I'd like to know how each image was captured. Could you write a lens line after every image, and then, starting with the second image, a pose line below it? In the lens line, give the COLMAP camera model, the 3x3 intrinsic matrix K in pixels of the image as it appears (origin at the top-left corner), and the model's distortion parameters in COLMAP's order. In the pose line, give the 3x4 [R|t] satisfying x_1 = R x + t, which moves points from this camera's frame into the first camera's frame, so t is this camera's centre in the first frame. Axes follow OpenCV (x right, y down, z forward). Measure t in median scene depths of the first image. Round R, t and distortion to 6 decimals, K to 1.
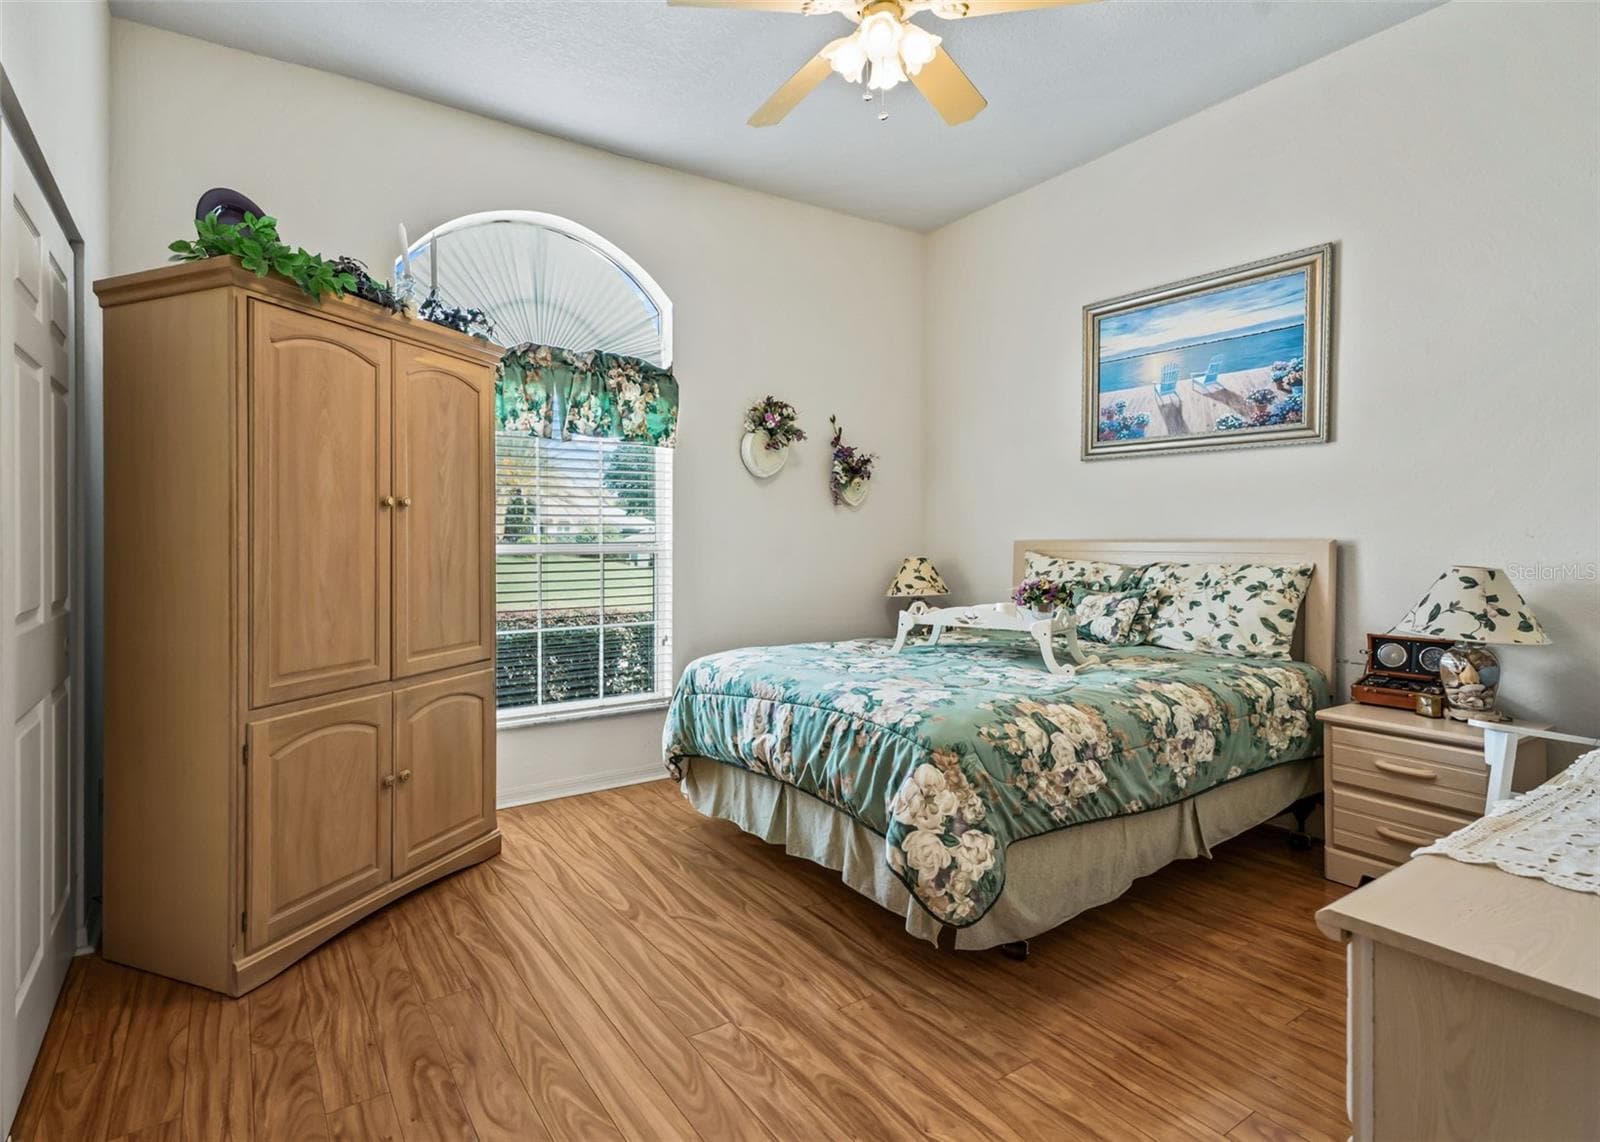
lens RADIAL K [[775.7, 0, 831.2], [0, 775.7, 542.9], [0, 0, 1]] dist [0.003388, -0.001212]
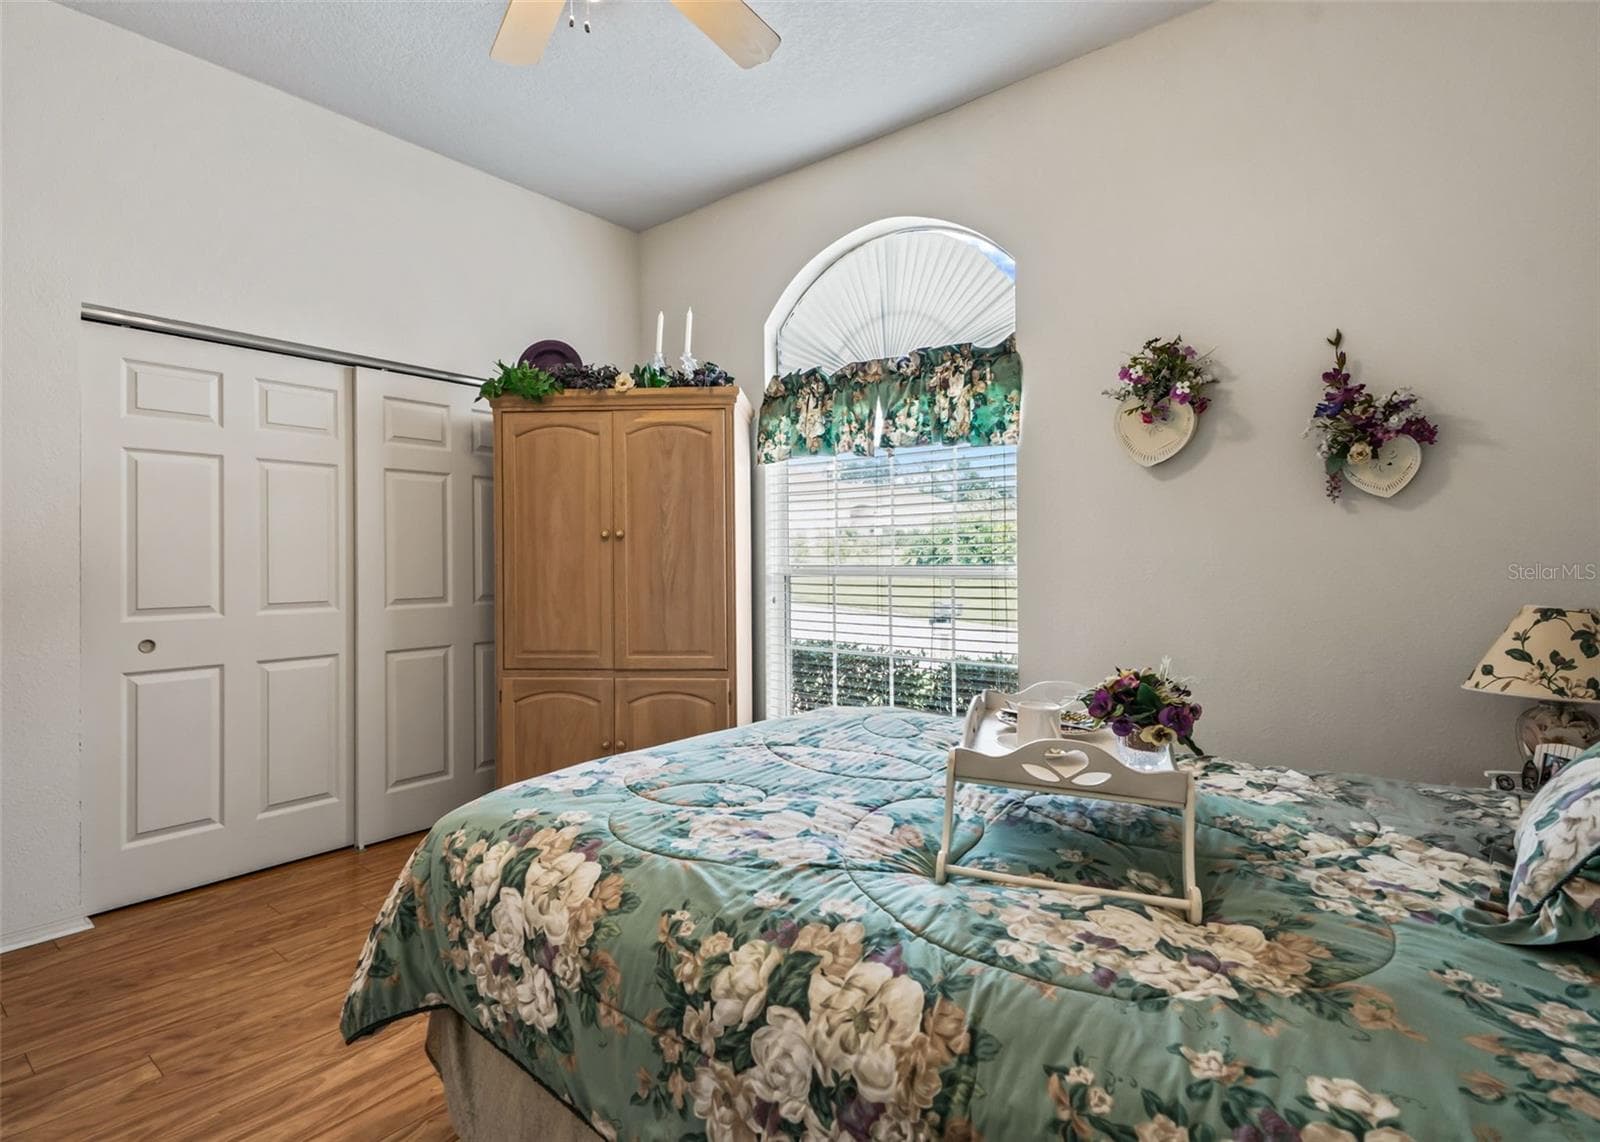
lens RADIAL K [[775.7, 0, 831.2], [0, 775.7, 542.9], [0, 0, 1]] dist [0.003388, -0.001212]
pose [[0.275710, -0.012600, -0.961158, 0.543722], [0.000099, 0.999914, -0.013080, -0.013423], [0.961241, 0.003511, 0.275688, 0.672280]]
